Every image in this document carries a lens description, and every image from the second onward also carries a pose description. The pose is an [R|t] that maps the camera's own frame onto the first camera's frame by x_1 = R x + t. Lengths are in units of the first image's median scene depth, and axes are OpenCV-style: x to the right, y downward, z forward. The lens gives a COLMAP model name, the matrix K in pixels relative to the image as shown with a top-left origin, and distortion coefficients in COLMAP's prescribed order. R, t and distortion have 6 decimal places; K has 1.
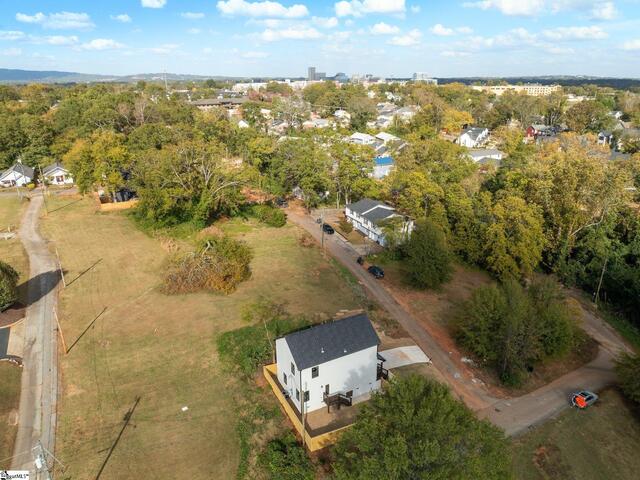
lens RADIAL K [[444.0, 0, 320.0], [0, 444.0, 240.0], [0, 0, 1]] dist [-0.038974, 0.006343]
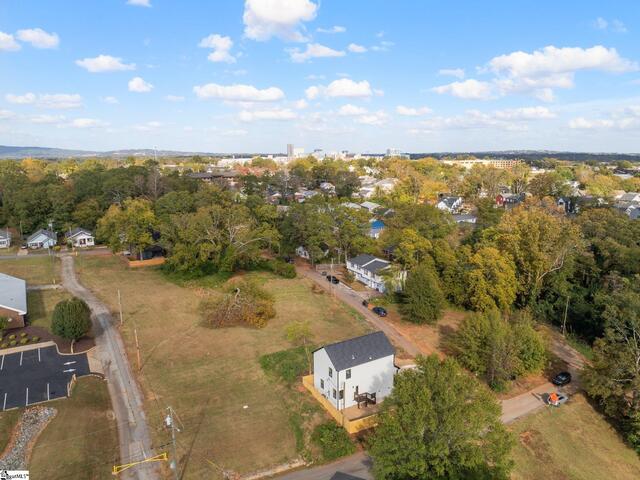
lens RADIAL K [[444.0, 0, 320.0], [0, 444.0, 240.0], [0, 0, 1]] dist [-0.038974, 0.006343]
pose [[0.998751, -0.010553, 0.048832, -0.082638], [0.018171, 0.987225, -0.158295, 0.063442], [-0.046538, 0.158984, 0.986184, -0.175643]]
